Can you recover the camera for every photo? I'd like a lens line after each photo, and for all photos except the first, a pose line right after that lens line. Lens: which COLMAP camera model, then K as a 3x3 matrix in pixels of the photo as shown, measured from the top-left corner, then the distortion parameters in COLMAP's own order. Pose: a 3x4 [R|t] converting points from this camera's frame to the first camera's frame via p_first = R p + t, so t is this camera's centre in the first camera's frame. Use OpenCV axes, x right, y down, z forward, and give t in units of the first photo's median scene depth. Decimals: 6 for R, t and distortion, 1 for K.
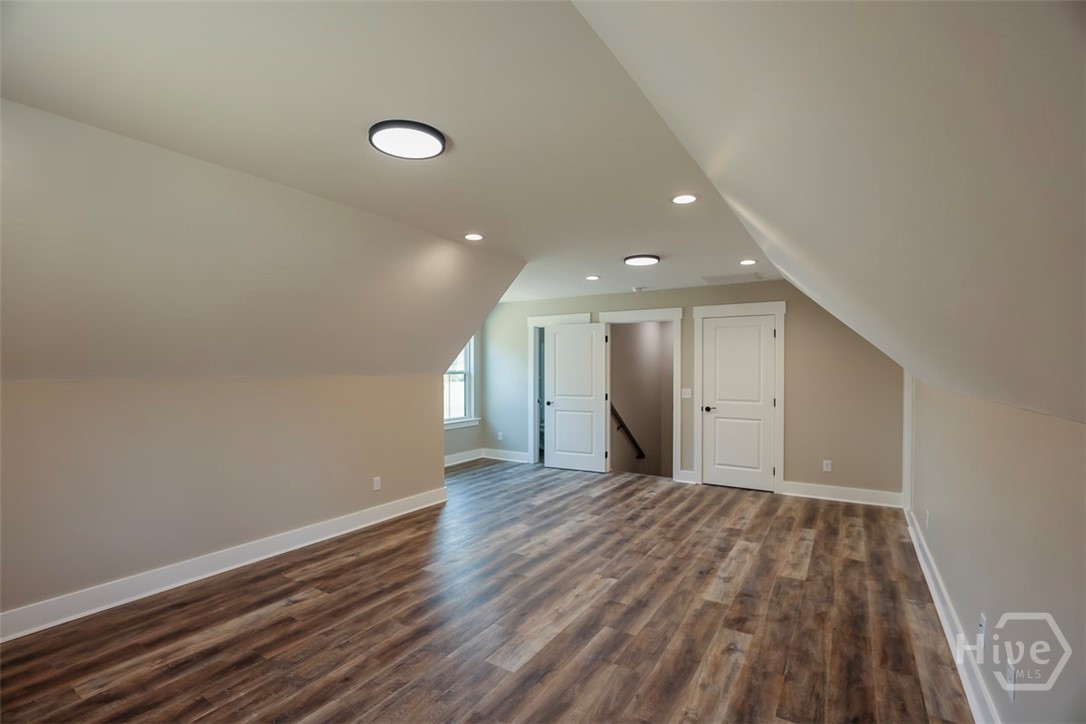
lens RADIAL K [[503.2, 0, 546.6], [0, 503.2, 368.9], [0, 0, 1]] dist [-0.038567, 0.008469]
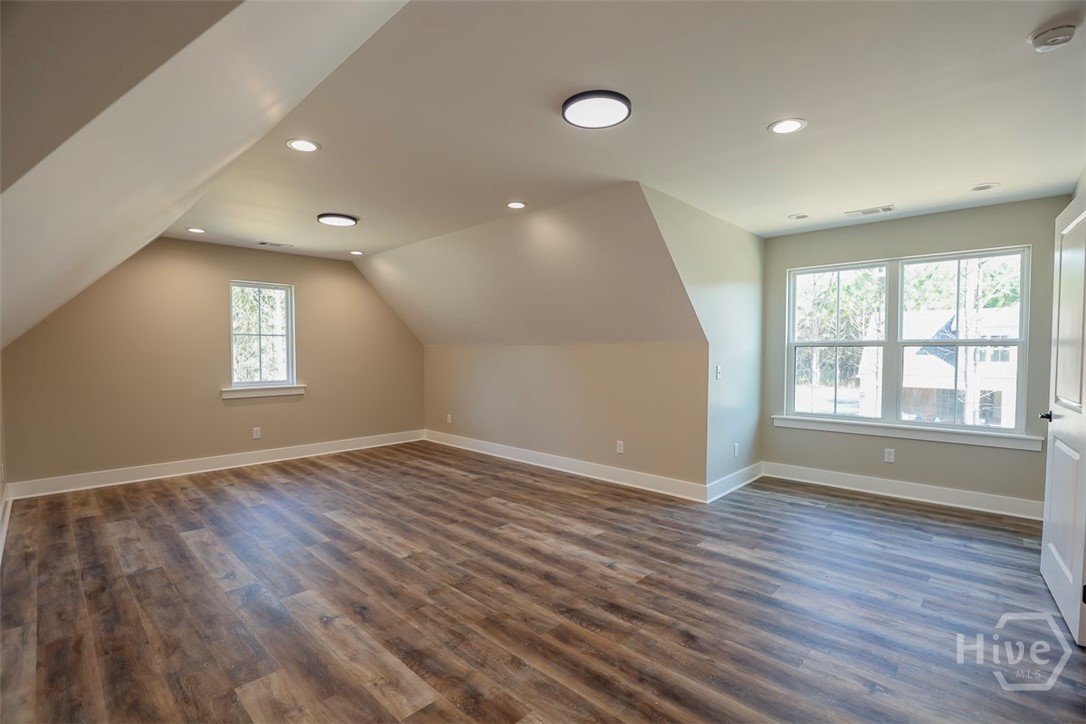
lens RADIAL K [[503.2, 0, 546.6], [0, 503.2, 368.9], [0, 0, 1]] dist [-0.038567, 0.008469]
pose [[-0.218771, 0.034955, -0.975150, 0.865370], [-0.002404, 0.999336, 0.036361, 0.032694], [0.975773, 0.010299, -0.218542, 1.297695]]
